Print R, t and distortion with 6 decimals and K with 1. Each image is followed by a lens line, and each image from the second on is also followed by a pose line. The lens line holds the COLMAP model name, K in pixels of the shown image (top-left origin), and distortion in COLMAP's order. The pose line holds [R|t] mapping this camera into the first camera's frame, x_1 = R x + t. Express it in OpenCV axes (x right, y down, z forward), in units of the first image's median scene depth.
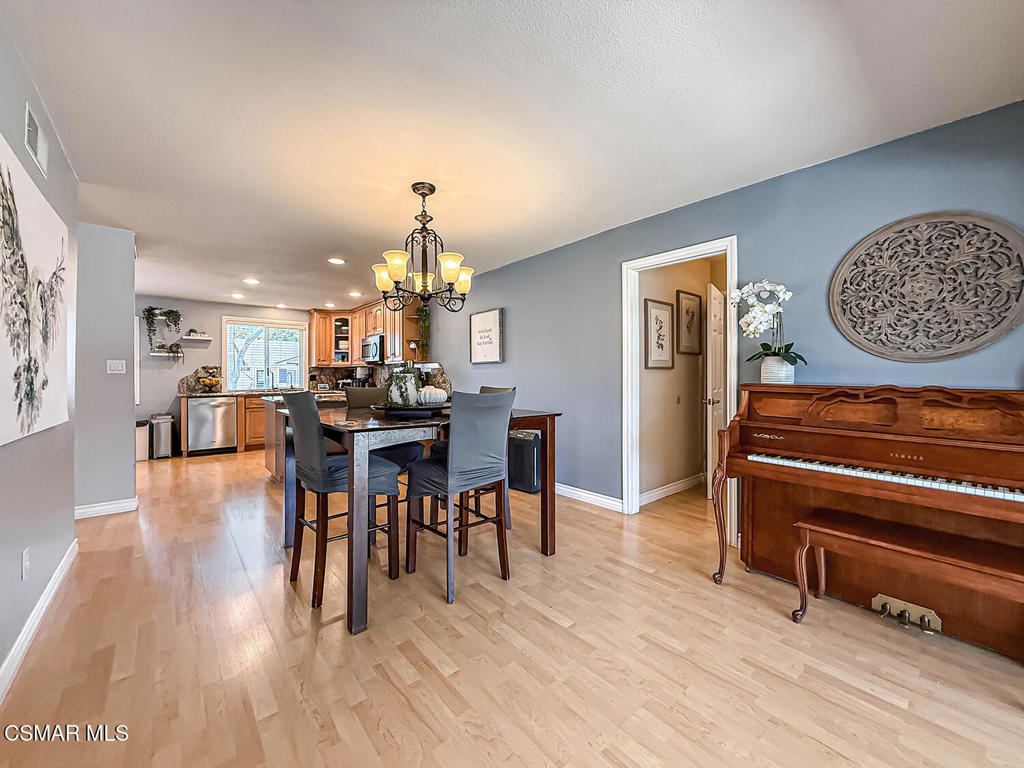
lens RADIAL K [[412.8, 0, 507.9], [0, 412.8, 378.8], [0, 0, 1]] dist [0.000966, 0.000139]
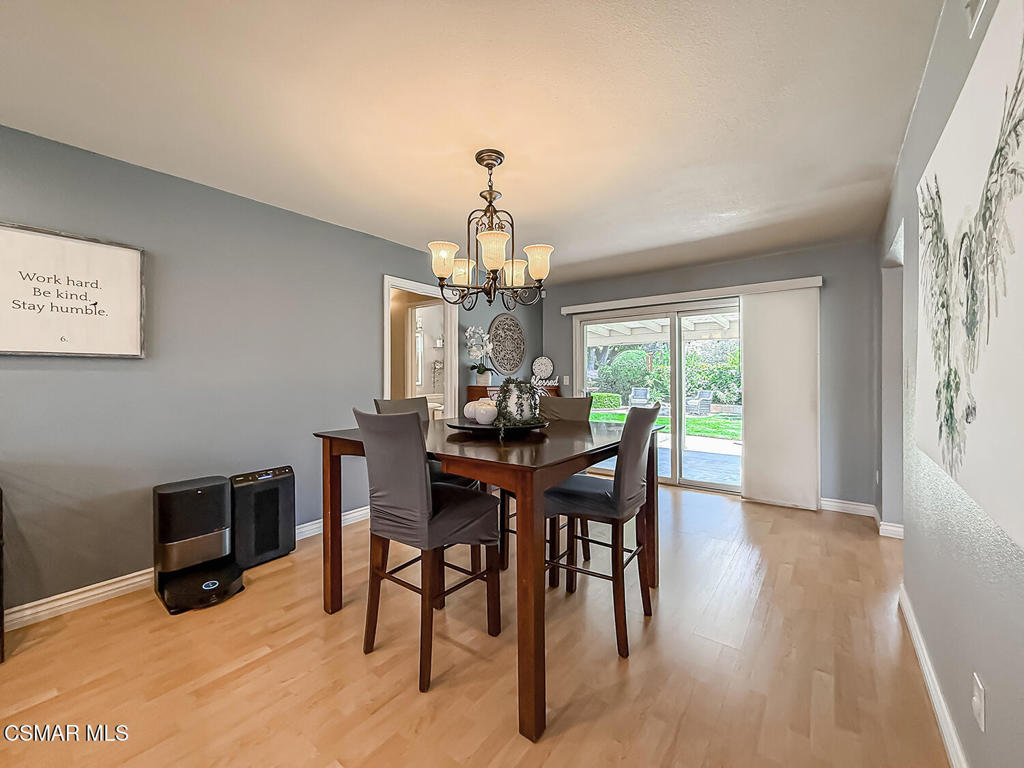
lens RADIAL K [[412.8, 0, 507.9], [0, 412.8, 378.8], [0, 0, 1]] dist [0.000966, 0.000139]
pose [[-0.213177, -0.003825, 0.977006, -1.528950], [0.004837, 0.999976, 0.004970, -0.038306], [-0.977002, 0.005785, -0.213153, 1.715260]]
